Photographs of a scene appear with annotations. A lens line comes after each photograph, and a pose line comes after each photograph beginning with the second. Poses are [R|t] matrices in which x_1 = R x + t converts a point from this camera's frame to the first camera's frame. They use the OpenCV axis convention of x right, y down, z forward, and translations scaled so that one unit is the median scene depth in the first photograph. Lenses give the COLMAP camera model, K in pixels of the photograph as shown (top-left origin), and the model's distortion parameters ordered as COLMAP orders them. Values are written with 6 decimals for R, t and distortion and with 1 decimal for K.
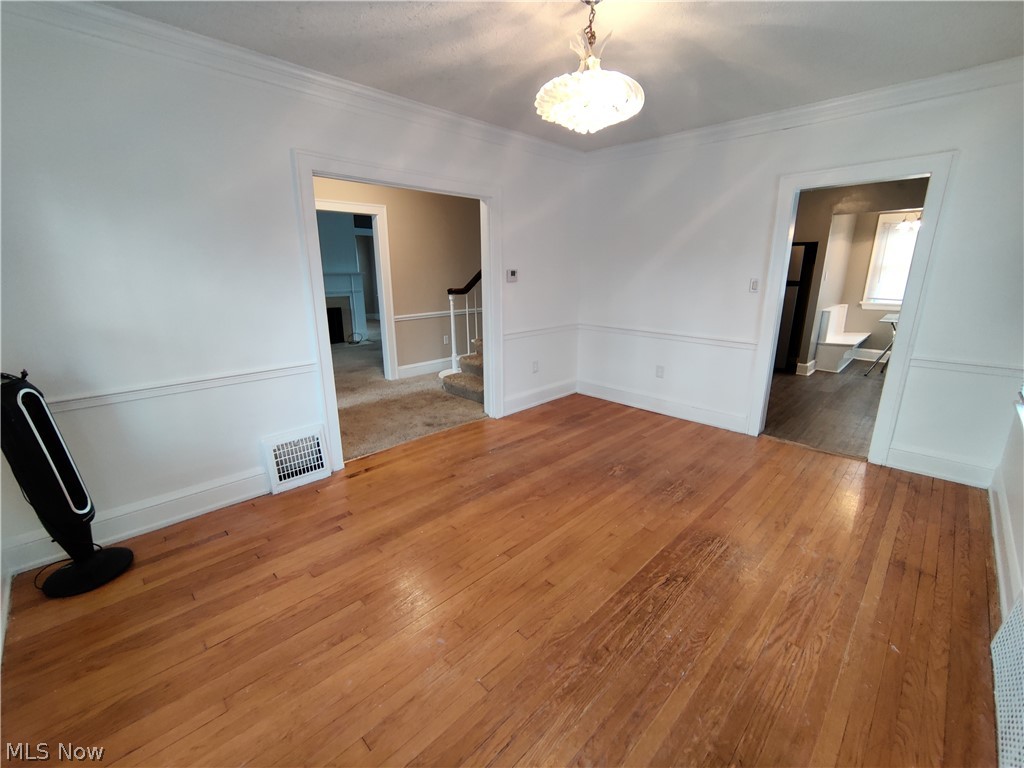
lens RADIAL K [[439.1, 0, 515.2], [0, 439.1, 383.7], [0, 0, 1]] dist [0.003313, 0.000426]
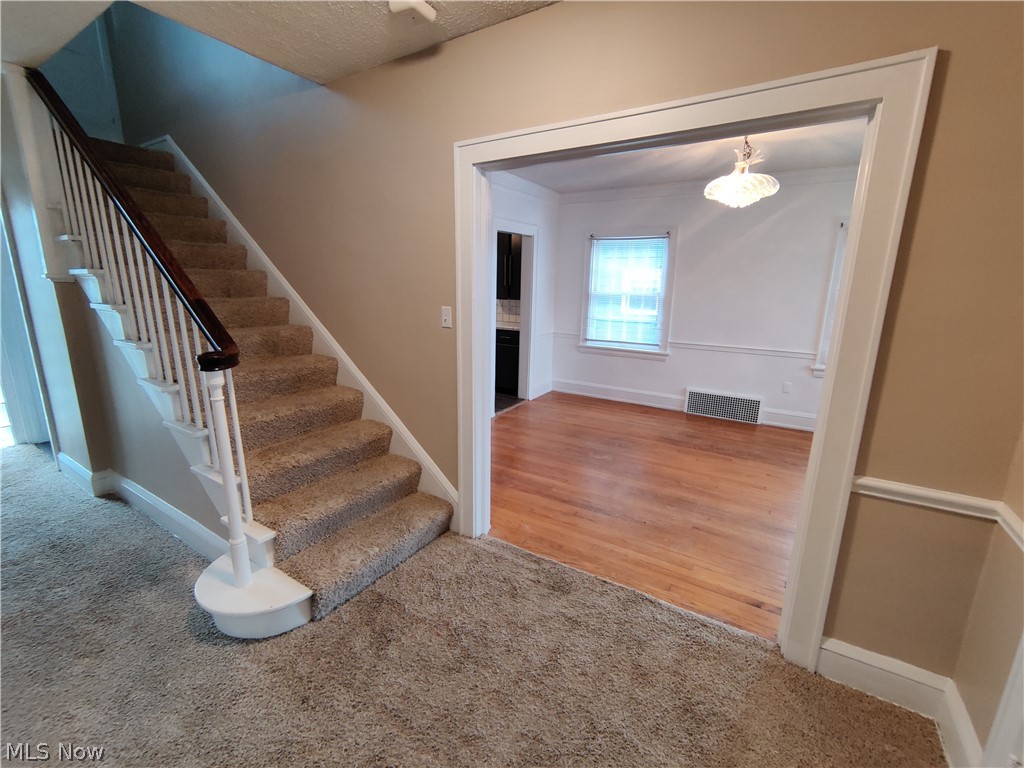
lens RADIAL K [[439.1, 0, 515.9], [0, 439.1, 380.2], [0, 0, 1]] dist [0.003313, 0.000426]
pose [[-0.219635, -0.216873, 0.951171, -0.807861], [0.234580, 0.934633, 0.267269, -0.372769], [-0.946960, 0.281827, -0.154405, 1.349251]]
